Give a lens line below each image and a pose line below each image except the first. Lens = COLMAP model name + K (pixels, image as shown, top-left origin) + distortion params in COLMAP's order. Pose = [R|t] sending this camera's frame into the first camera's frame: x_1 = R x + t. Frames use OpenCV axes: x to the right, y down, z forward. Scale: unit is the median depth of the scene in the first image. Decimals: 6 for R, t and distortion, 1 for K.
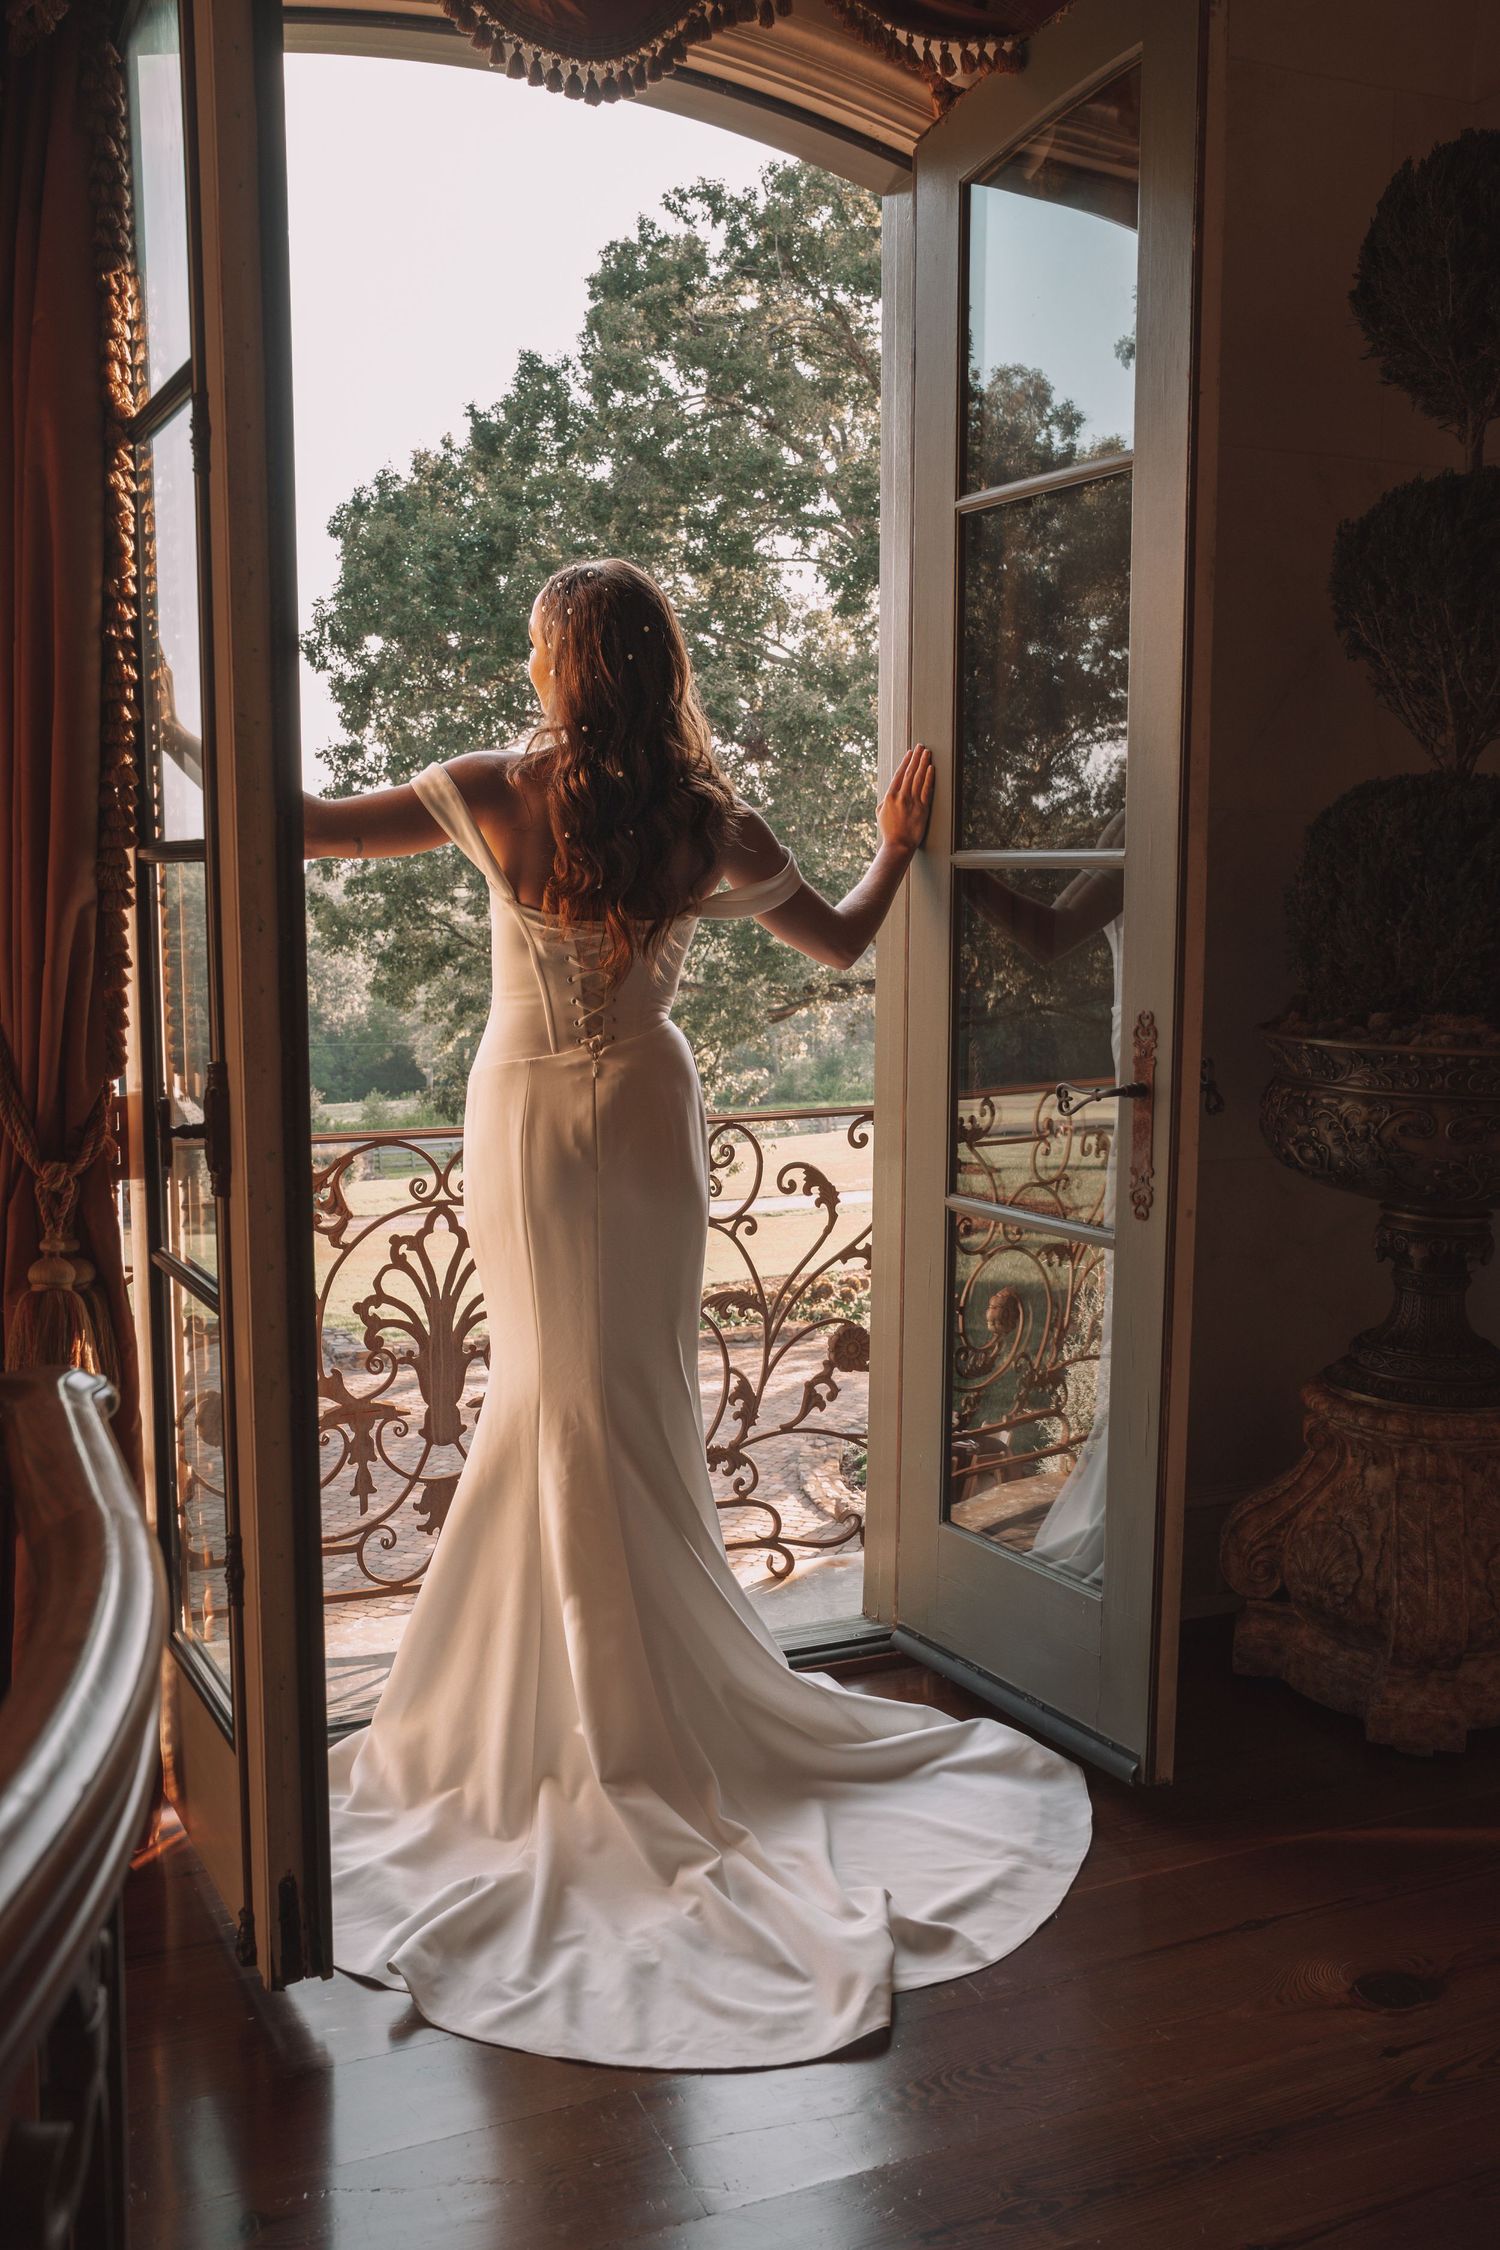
lens RADIAL K [[1980.2, 0, 753.4], [0, 1980.2, 1110.6], [0, 0, 1]] dist [-0.012394, 0.007911]
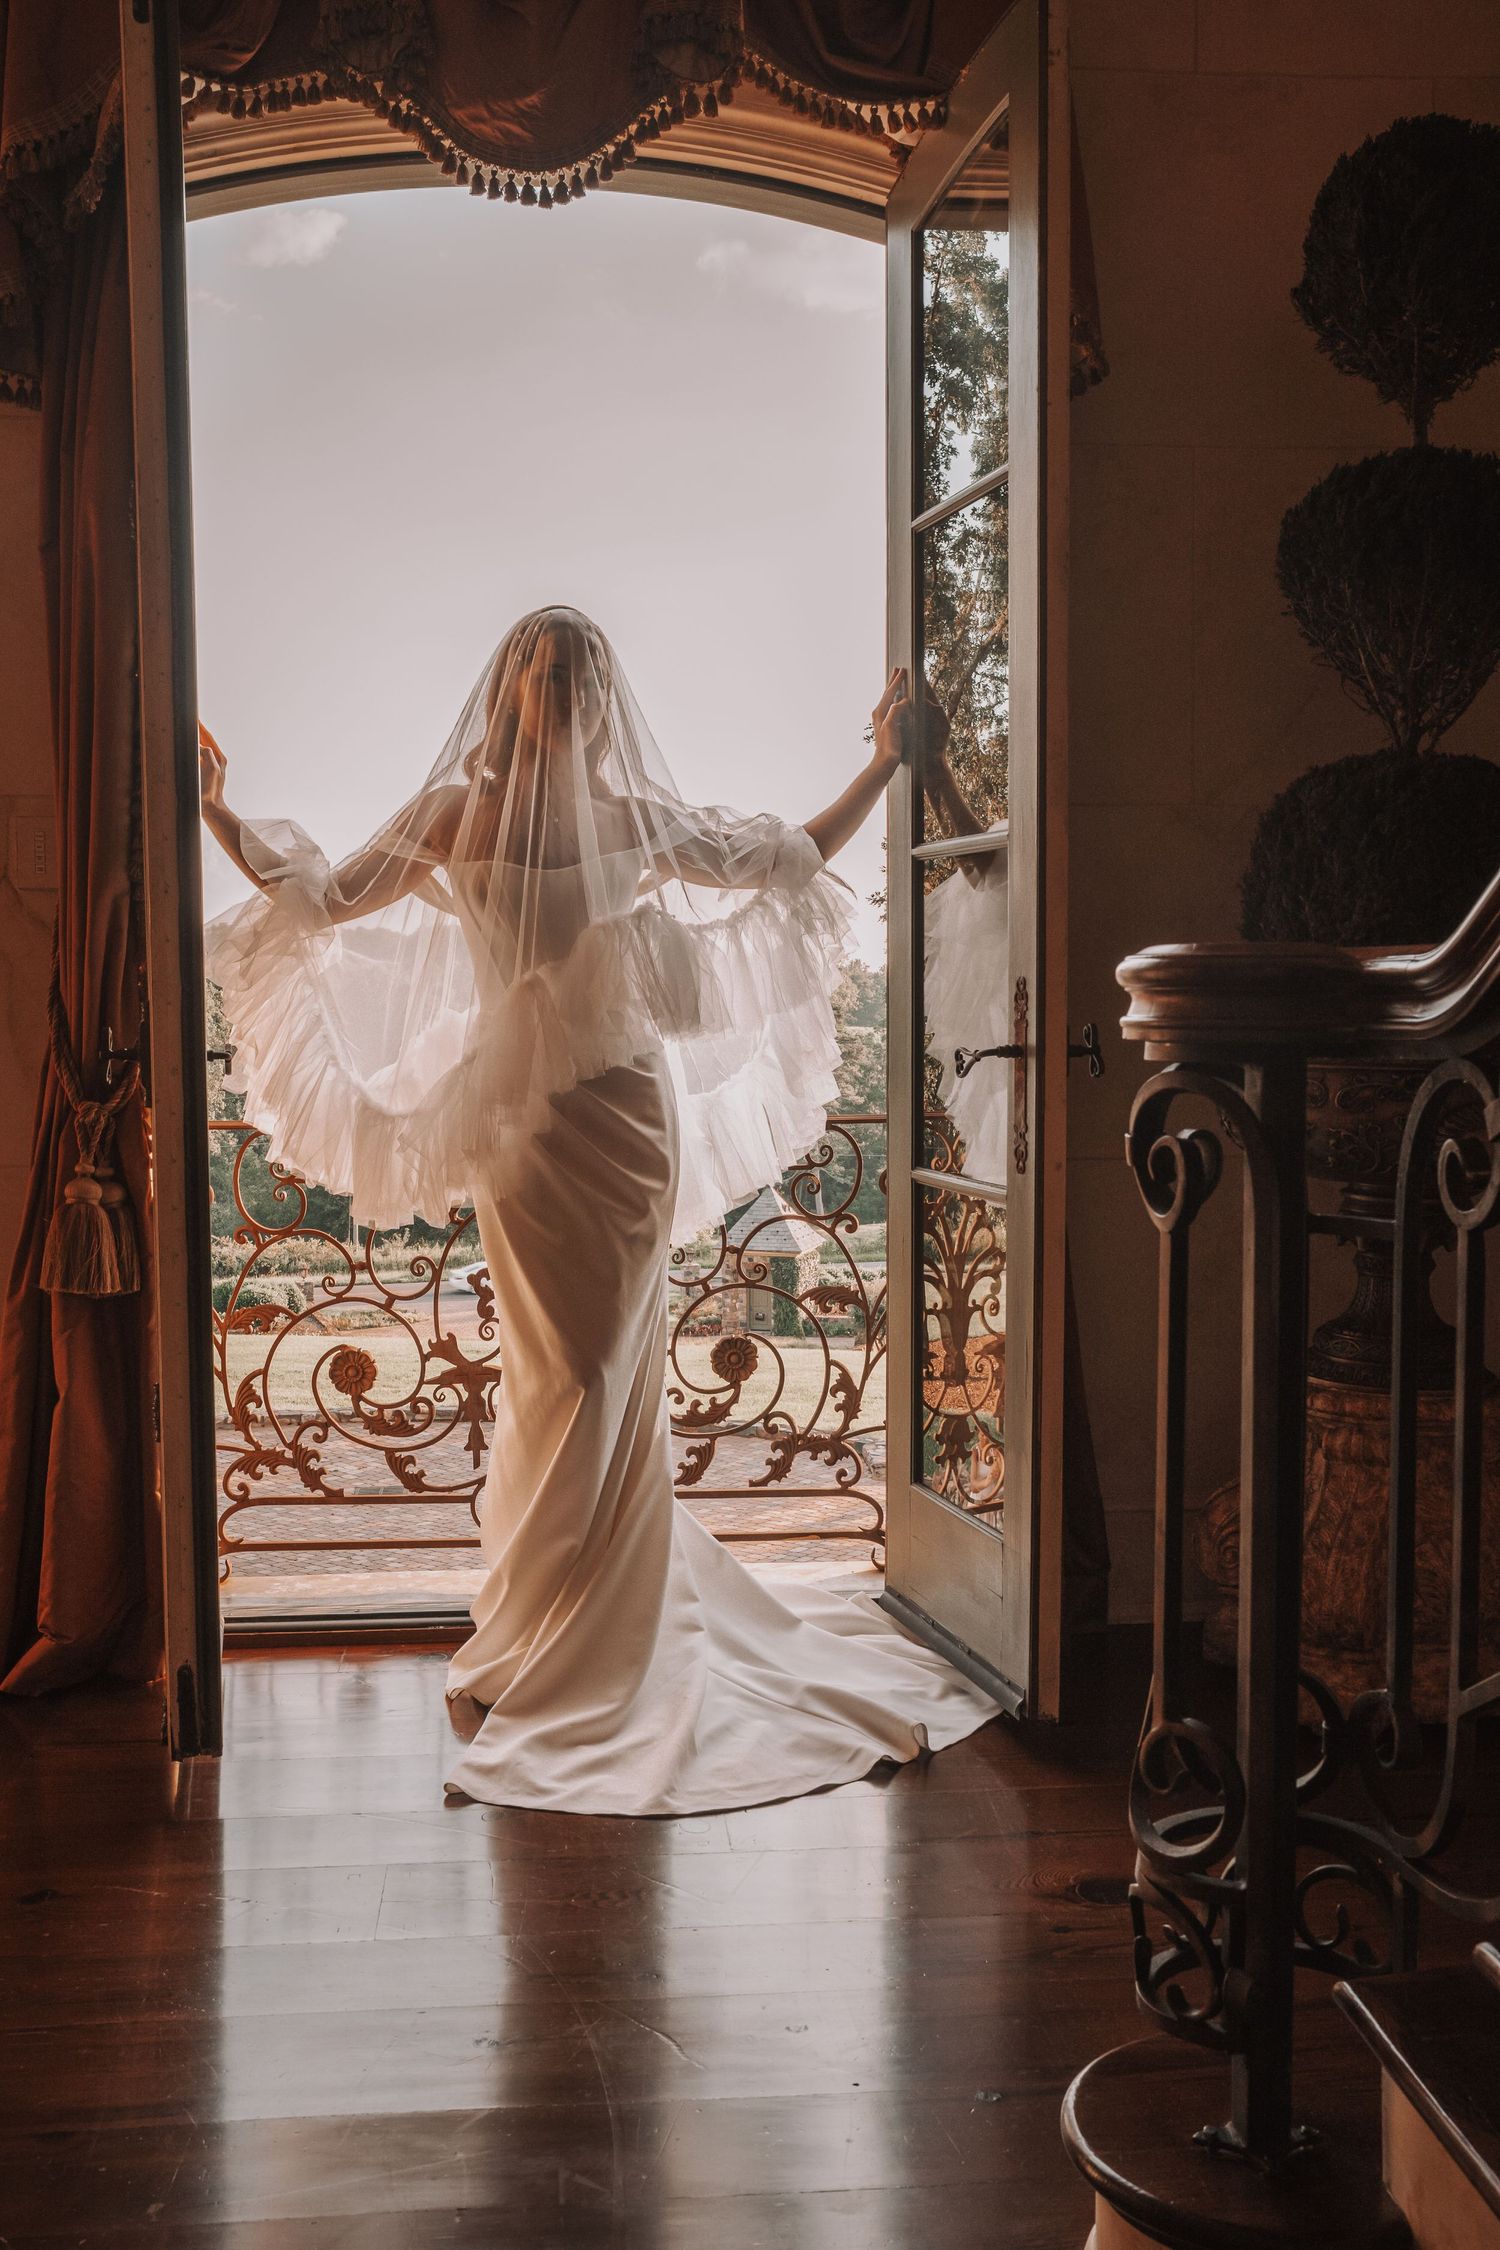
lens RADIAL K [[2193.4, 0, 746.8], [0, 2193.4, 1137.3], [0, 0, 1]] dist [0.013303, 0.000000]
pose [[0.946114, 0.012023, -0.323611, 0.408596], [-0.027540, 0.998678, -0.043414, 0.081953], [0.322661, 0.049987, 0.945194, -0.144317]]
